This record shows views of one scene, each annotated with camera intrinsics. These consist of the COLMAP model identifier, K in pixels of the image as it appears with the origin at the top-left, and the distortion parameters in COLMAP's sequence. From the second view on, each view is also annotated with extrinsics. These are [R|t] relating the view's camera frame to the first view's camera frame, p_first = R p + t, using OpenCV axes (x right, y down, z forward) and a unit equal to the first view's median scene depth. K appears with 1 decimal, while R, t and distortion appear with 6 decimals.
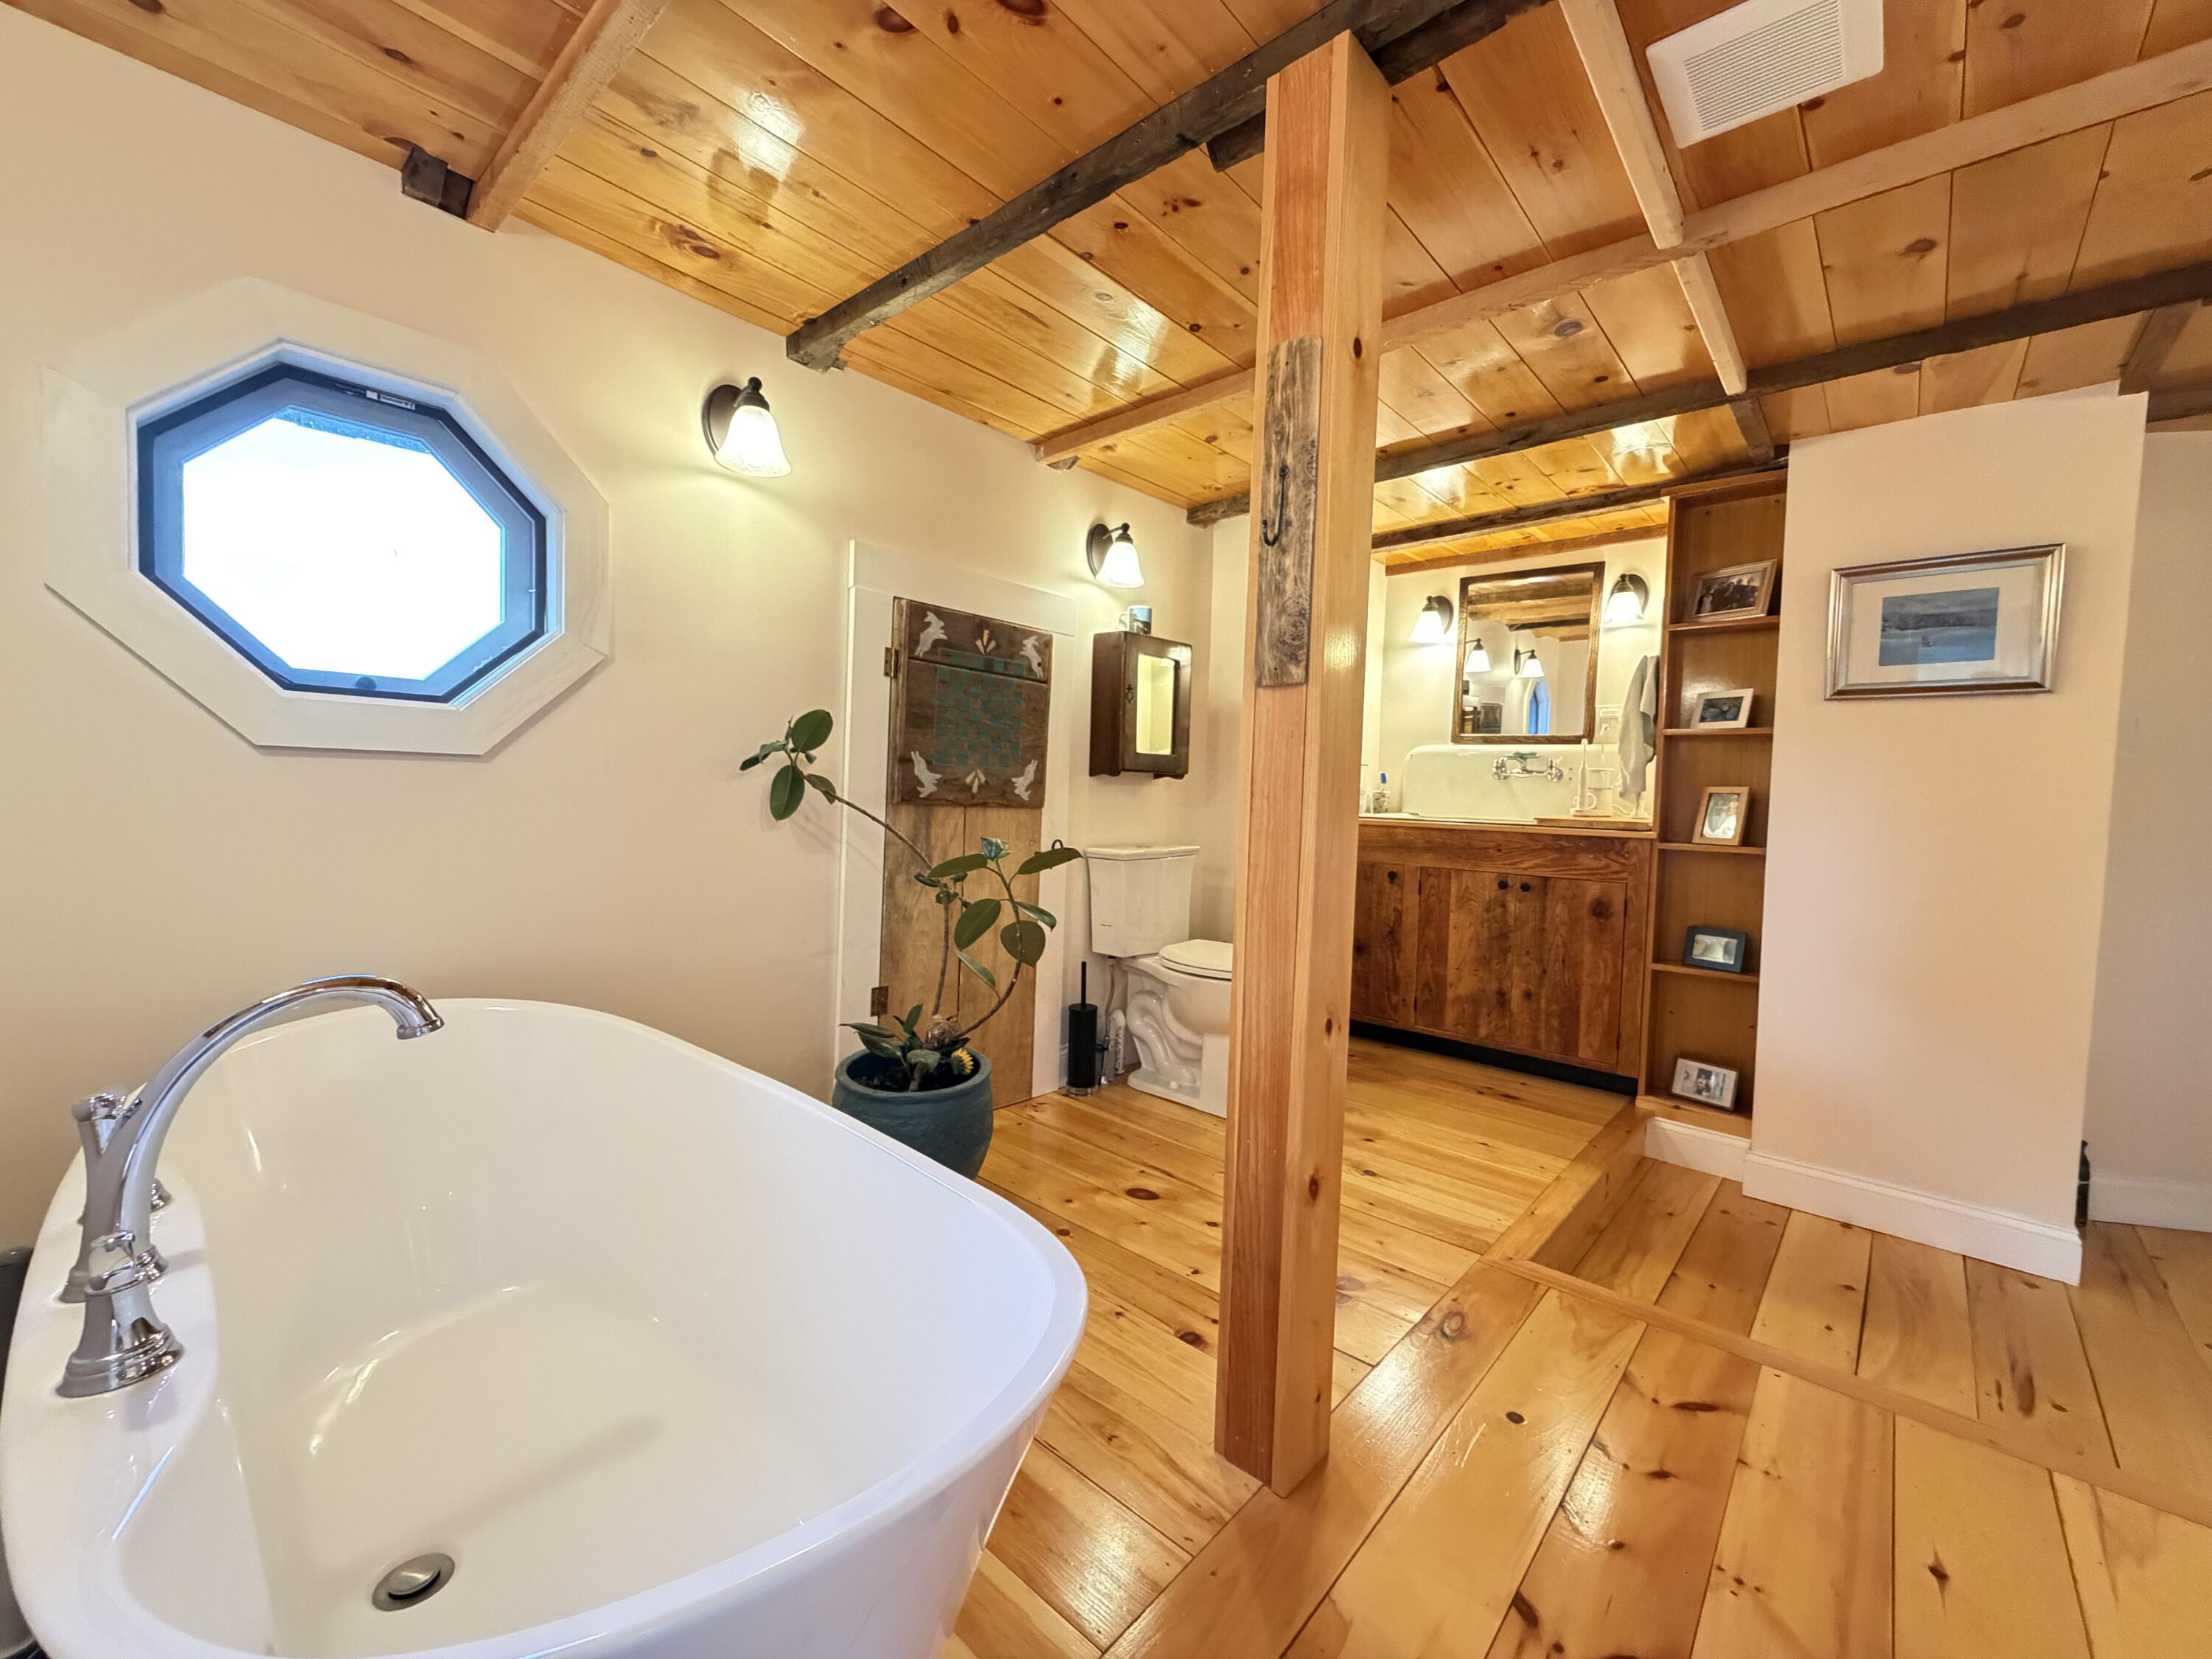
lens RADIAL K [[900.5, 0, 1102.9], [0, 900.5, 822.4], [0, 0, 1]] dist [0.011586, -0.000168]
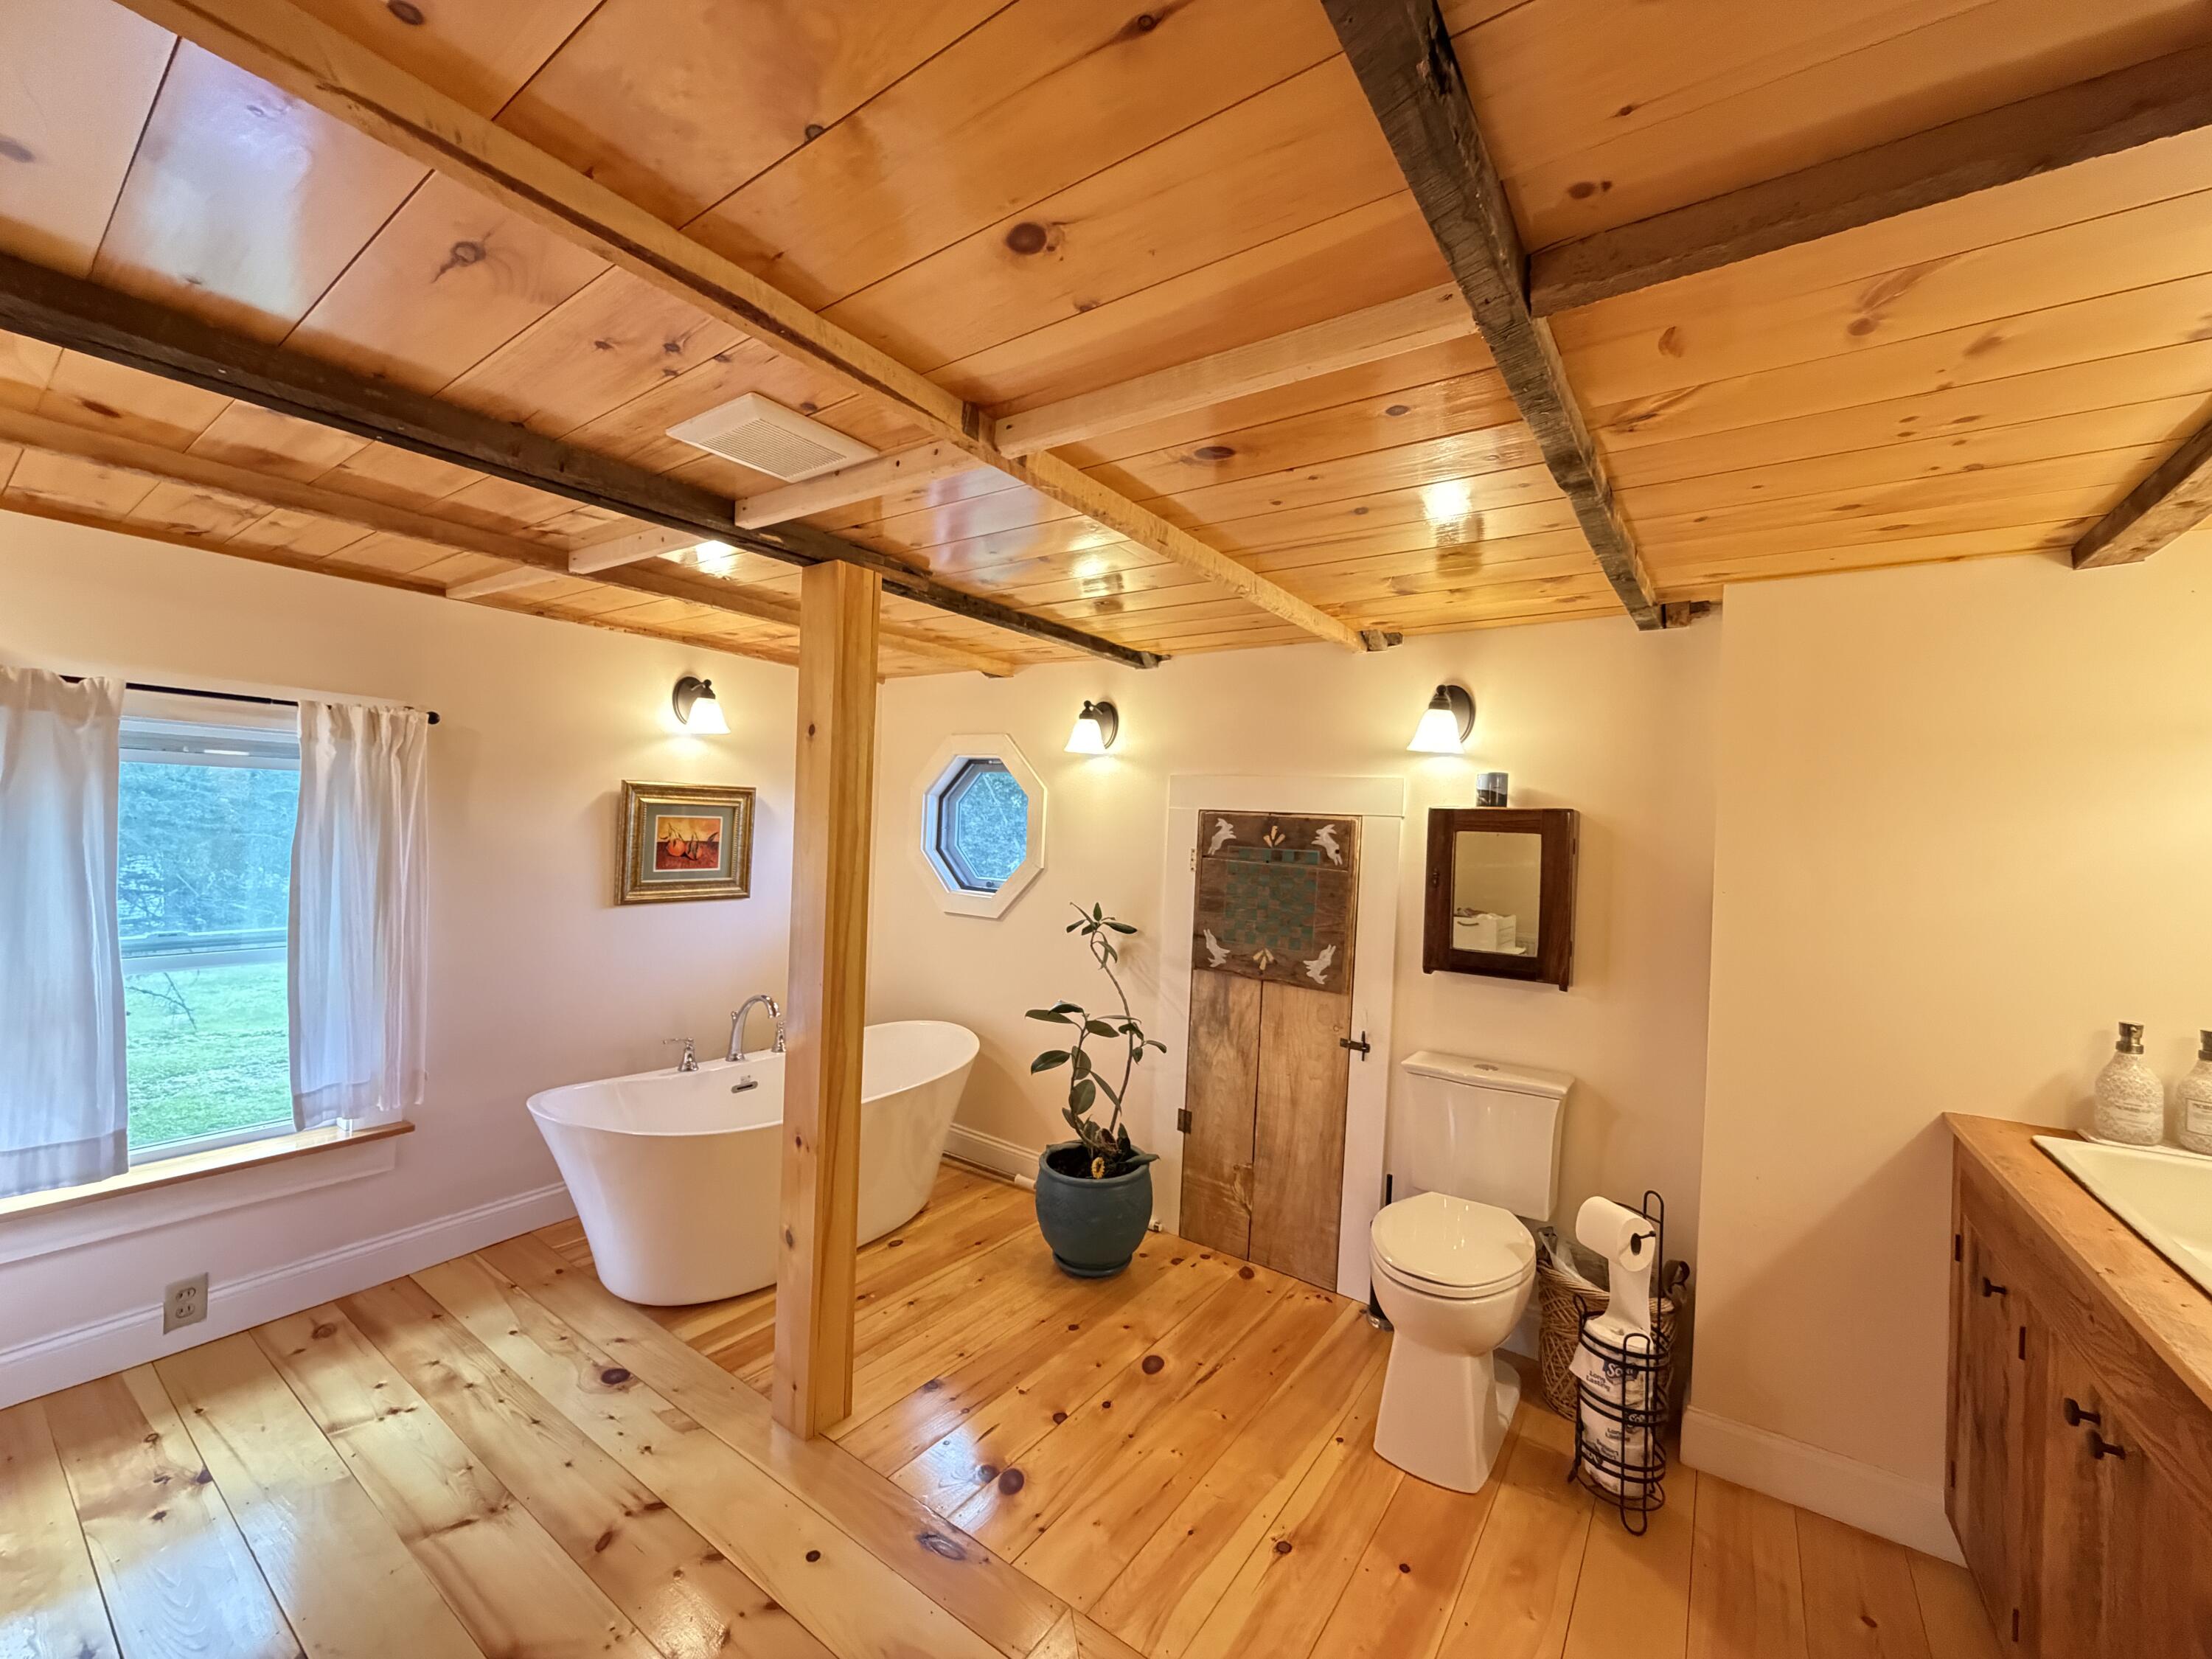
lens RADIAL K [[900.5, 0, 1101.5], [0, 900.5, 829.7], [0, 0, 1]] dist [0.011586, -0.000168]
pose [[0.125913, -0.023508, -0.991763, 0.958370], [-0.075767, 0.996571, -0.033242, -0.154597], [0.989144, 0.079328, 0.123700, 0.646555]]
